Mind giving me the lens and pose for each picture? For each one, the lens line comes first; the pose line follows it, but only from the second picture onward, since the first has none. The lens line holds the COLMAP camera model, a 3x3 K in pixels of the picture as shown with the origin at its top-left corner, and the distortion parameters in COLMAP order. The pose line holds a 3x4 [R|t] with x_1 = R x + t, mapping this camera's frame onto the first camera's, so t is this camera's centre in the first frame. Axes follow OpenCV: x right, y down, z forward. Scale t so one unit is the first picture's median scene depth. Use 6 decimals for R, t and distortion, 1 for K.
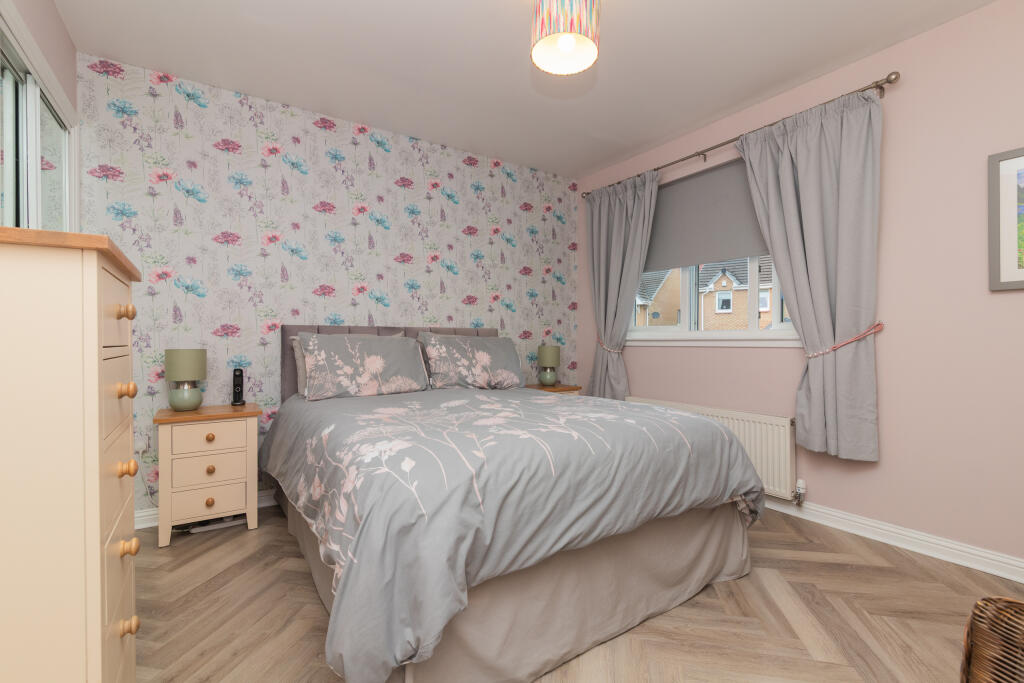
lens RADIAL K [[474.2, 0, 516.8], [0, 474.2, 335.7], [0, 0, 1]] dist [-0.000861, -0.000281]
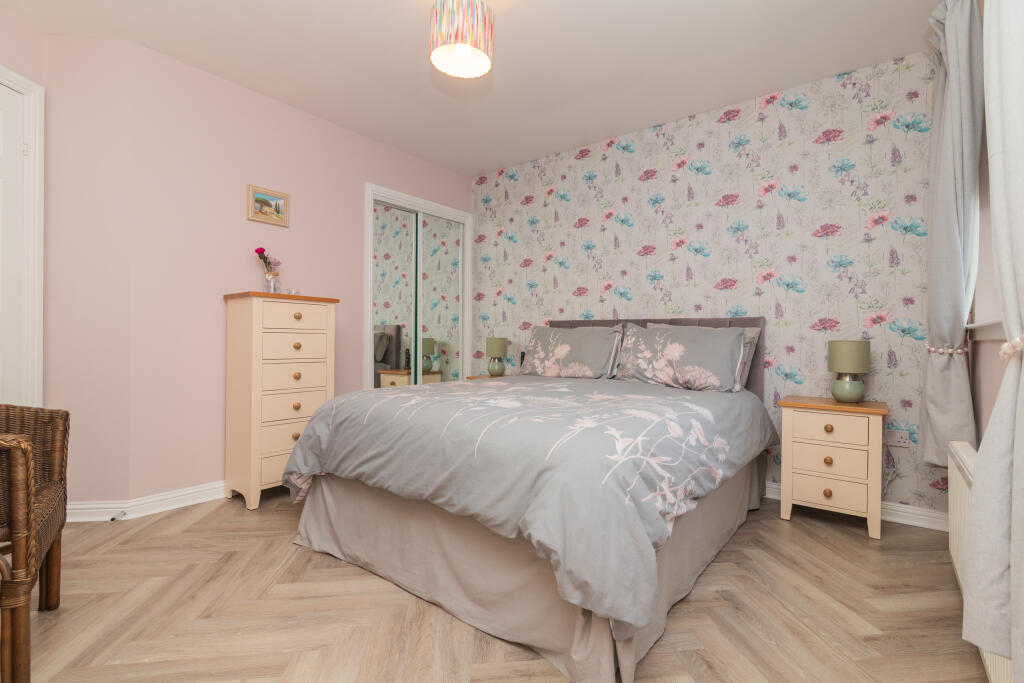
lens RADIAL K [[461.5, 0, 512.0], [0, 461.5, 341.5], [0, 0, 1]] dist [0.000721, 0.000042]
pose [[0.294430, 0.017077, -0.955520, 0.568441], [0.007132, 0.999773, 0.020065, 0.007715], [0.955646, -0.012722, 0.294242, 0.394220]]
